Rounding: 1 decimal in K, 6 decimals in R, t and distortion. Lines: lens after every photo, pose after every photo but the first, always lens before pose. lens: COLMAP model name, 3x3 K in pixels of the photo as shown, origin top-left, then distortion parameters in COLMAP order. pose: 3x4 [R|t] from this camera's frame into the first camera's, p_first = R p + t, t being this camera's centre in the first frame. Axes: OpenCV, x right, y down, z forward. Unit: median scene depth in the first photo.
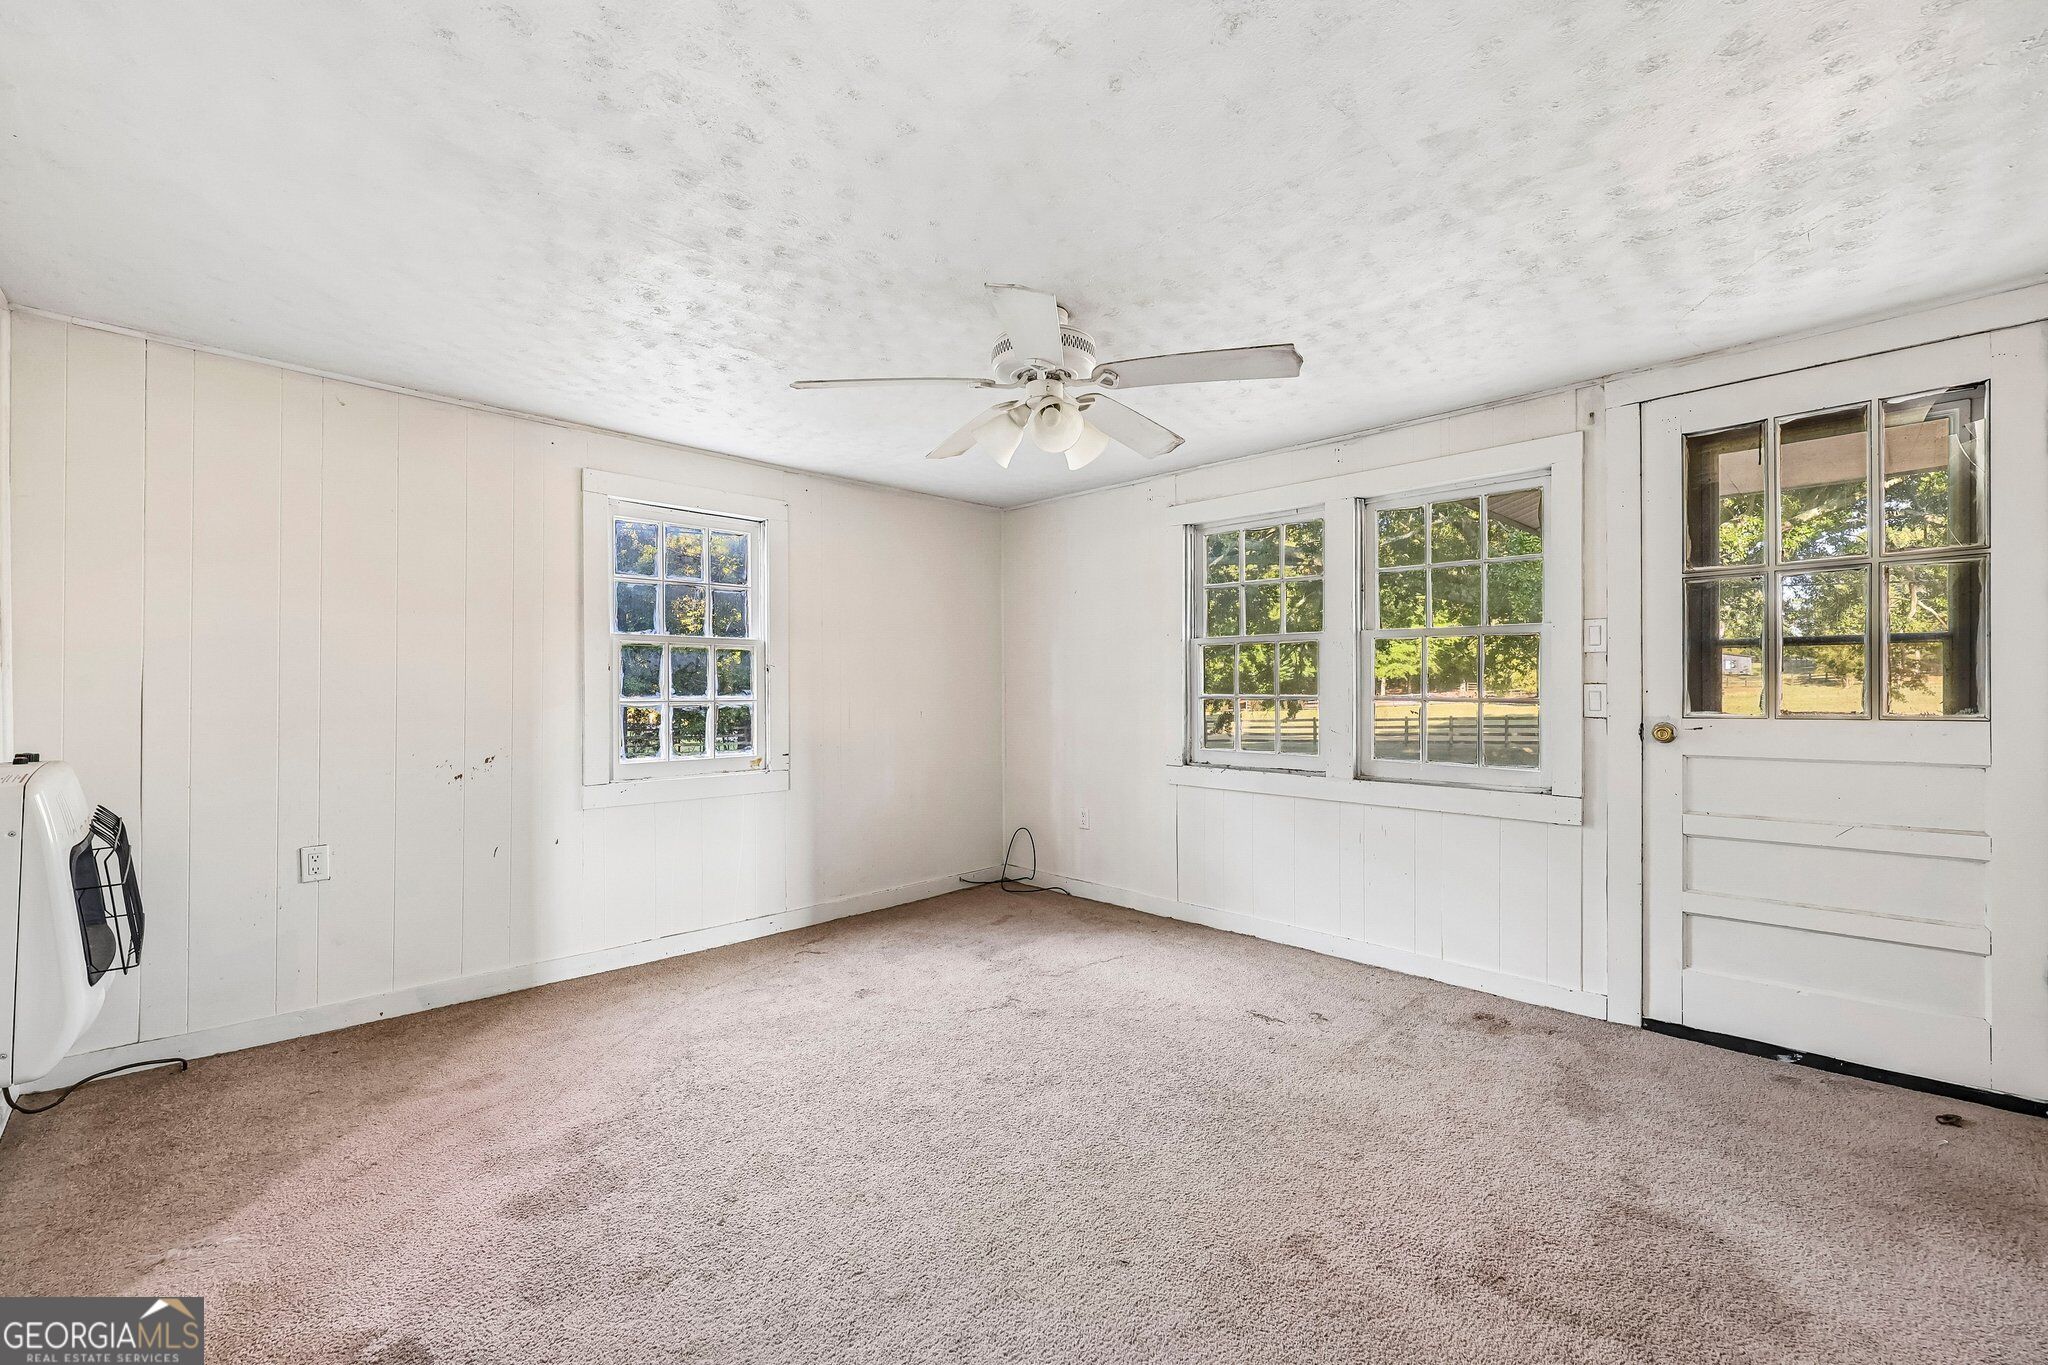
lens RADIAL K [[819.7, 0, 1036.5], [0, 819.7, 687.7], [0, 0, 1]] dist [-0.004556, 0.000965]
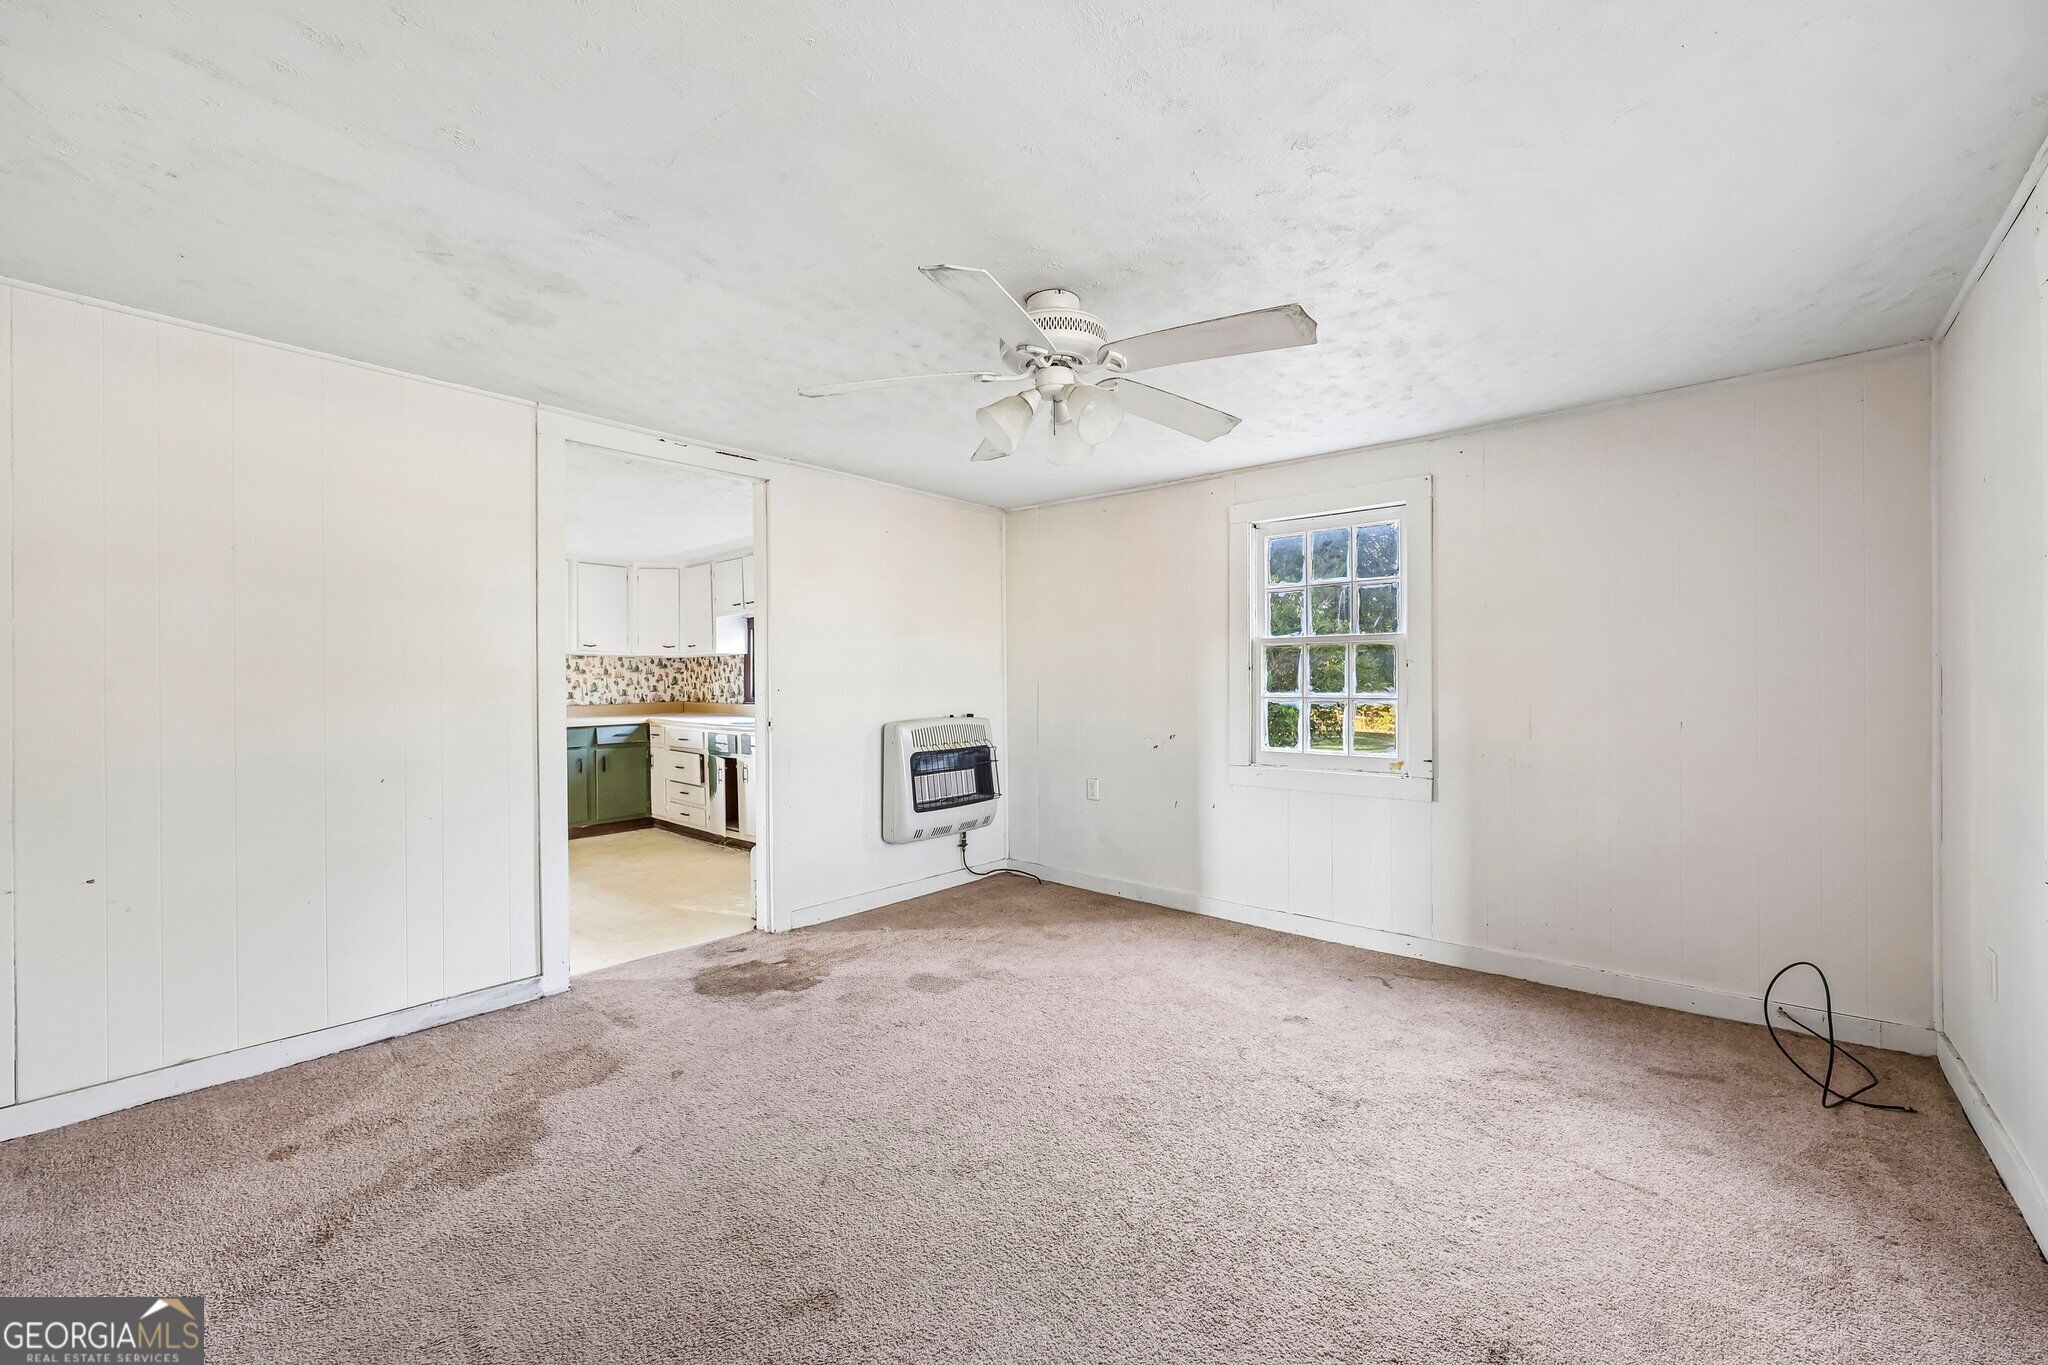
lens RADIAL K [[819.7, 0, 1019.0], [0, 819.7, 680.8], [0, 0, 1]] dist [-0.004556, 0.000965]
pose [[0.081519, -0.000167, -0.996672, 0.617204], [0.001894, 0.999998, -0.000013, -0.006323], [0.996670, -0.001887, 0.081519, 0.561895]]
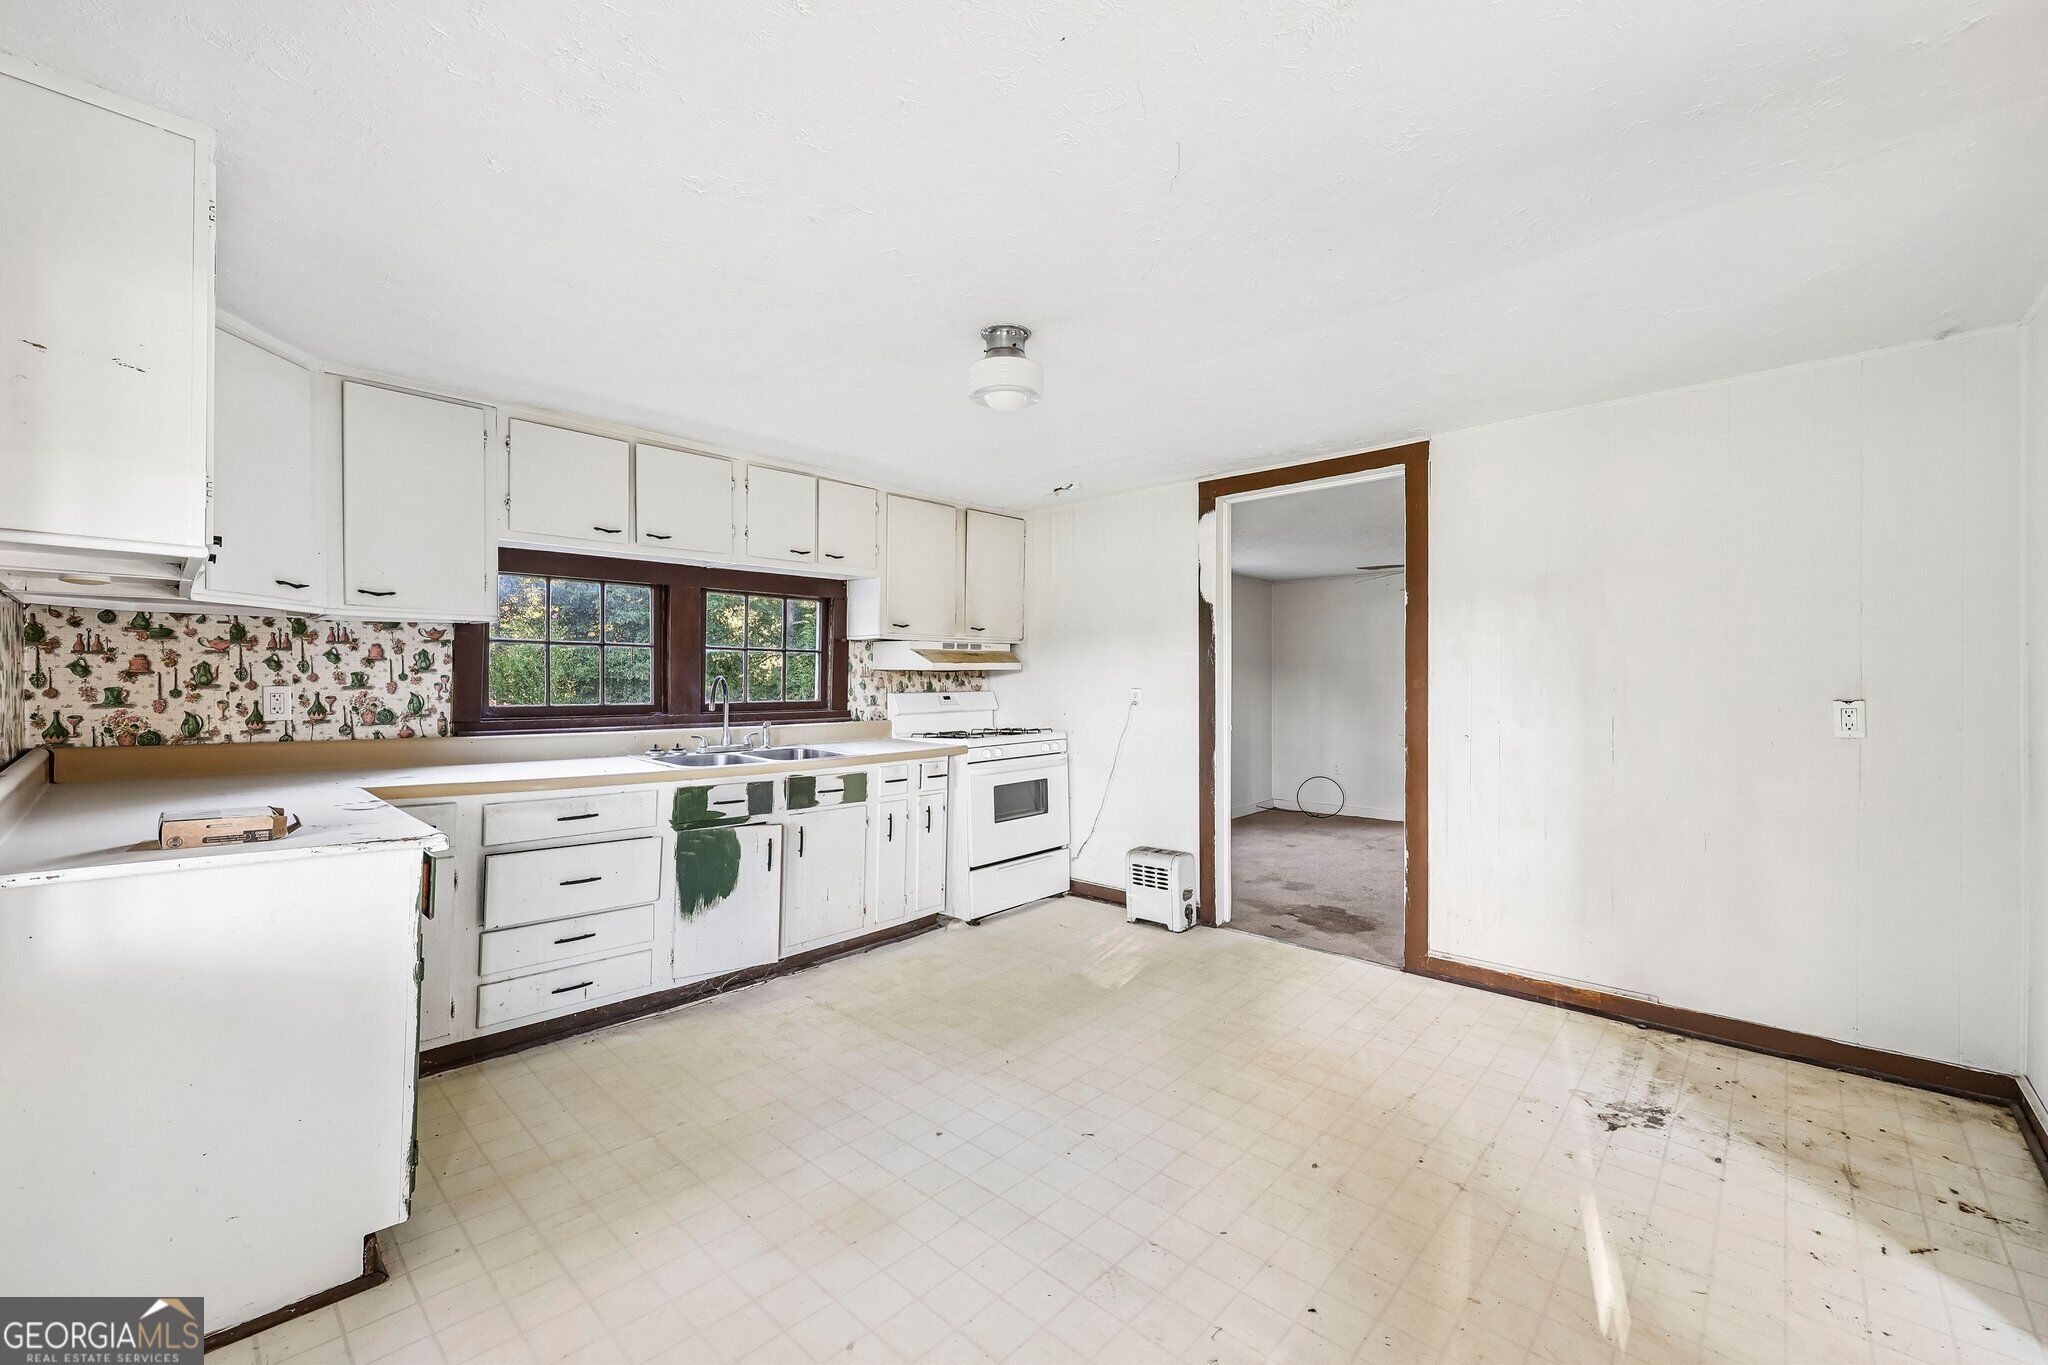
lens RADIAL K [[819.7, 0, 1018.2], [0, 819.7, 685.0], [0, 0, 1]] dist [-0.004556, 0.000965]
pose [[0.999138, -0.000012, 0.041501, -0.853077], [0.000224, 0.999987, -0.005125, -0.001697], [-0.041501, 0.005130, 0.999125, -0.843395]]
